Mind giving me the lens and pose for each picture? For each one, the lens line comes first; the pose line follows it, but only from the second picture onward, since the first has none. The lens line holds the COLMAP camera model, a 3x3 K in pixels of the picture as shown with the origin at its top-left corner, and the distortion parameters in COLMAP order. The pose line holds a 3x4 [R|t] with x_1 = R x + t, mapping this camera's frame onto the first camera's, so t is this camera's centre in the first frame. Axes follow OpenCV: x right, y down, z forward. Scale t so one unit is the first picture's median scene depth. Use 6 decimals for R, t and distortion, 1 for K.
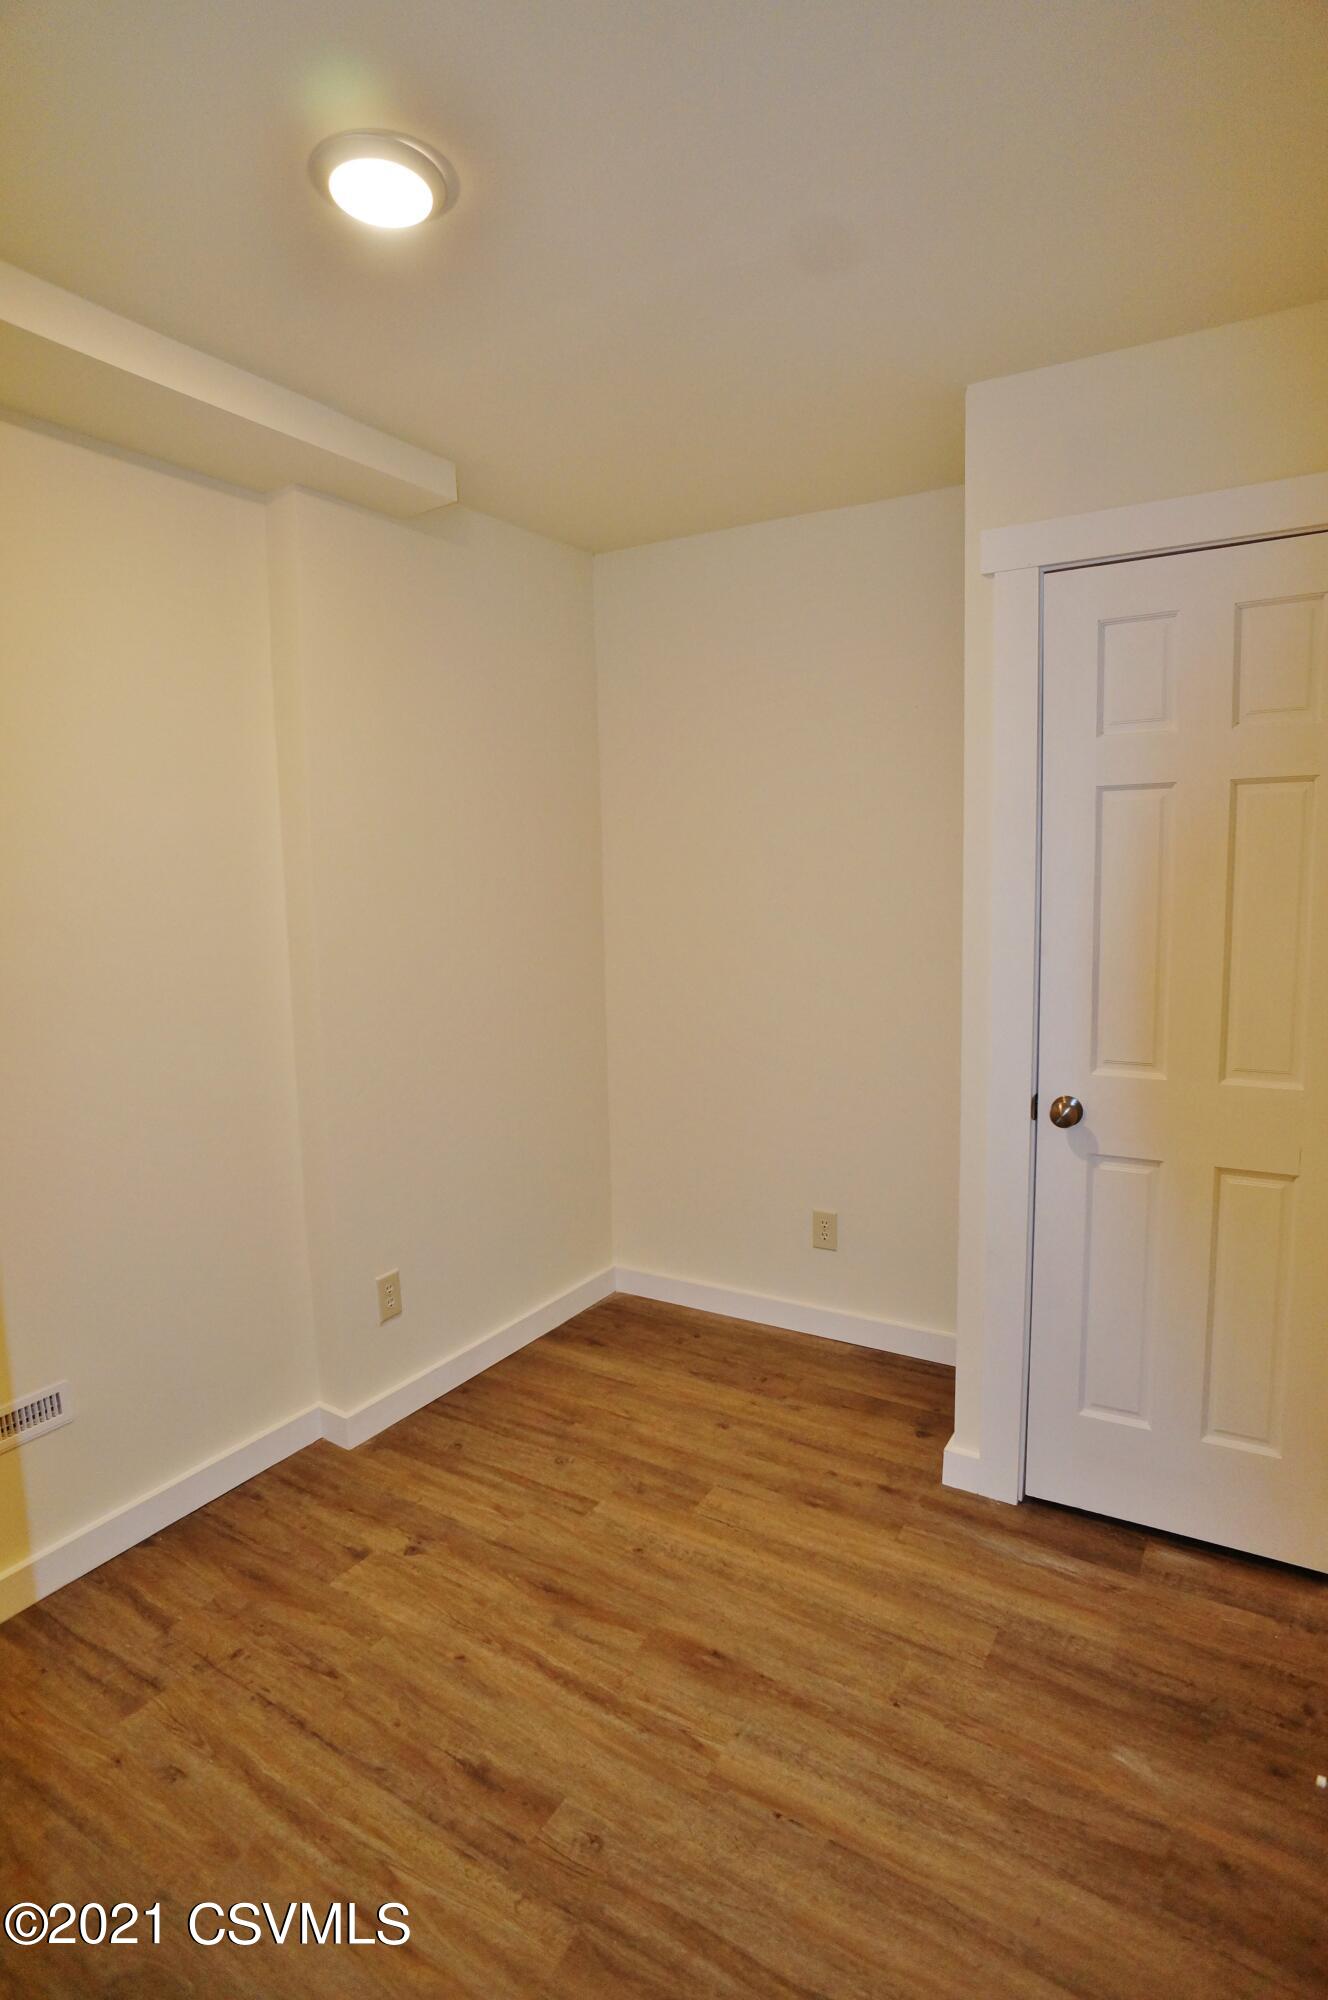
lens RADIAL K [[1035.2, 0, 662.5], [0, 1035.2, 1005.0], [0, 0, 1]] dist [-0.072353, 0.044861]
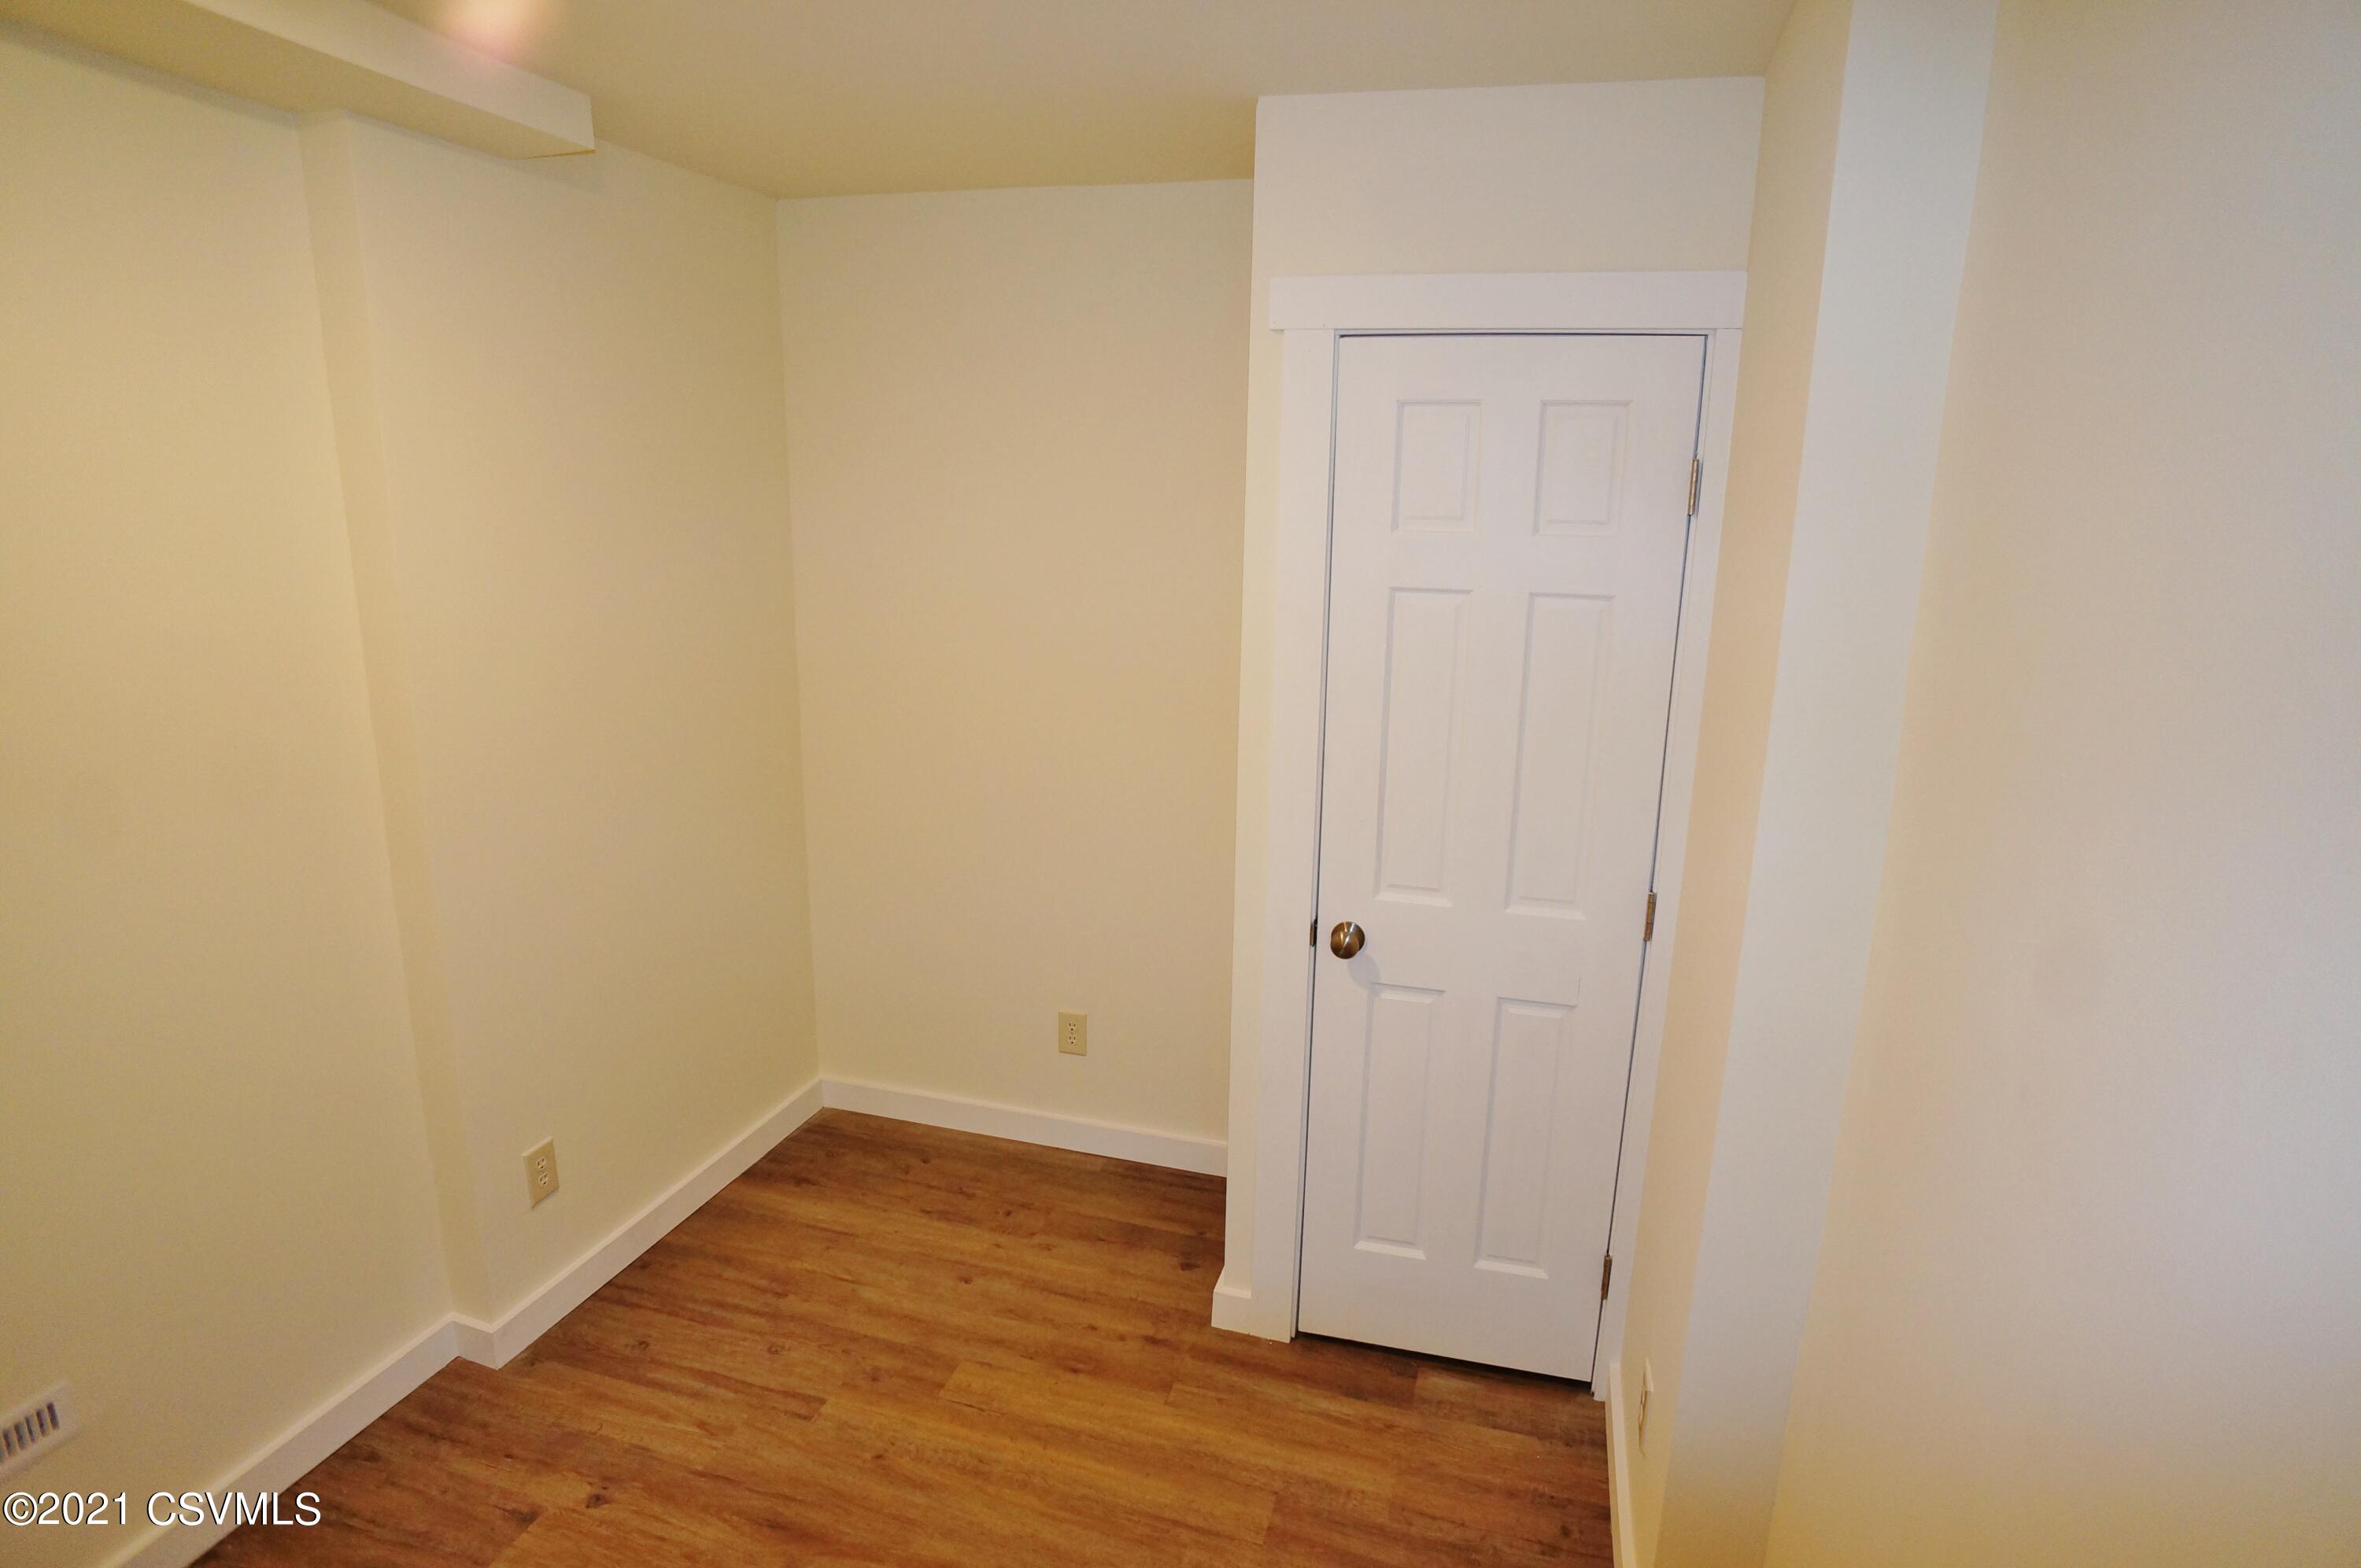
lens RADIAL K [[1221.9, 0, 1176.5], [0, 1221.9, 778.9], [0, 0, 1]] dist [-0.072353, 0.044861]
pose [[0.964951, -0.019518, 0.261702, -0.032618], [-0.006513, 0.995142, 0.098234, -0.134885], [-0.262348, -0.096496, 0.960137, 0.009221]]
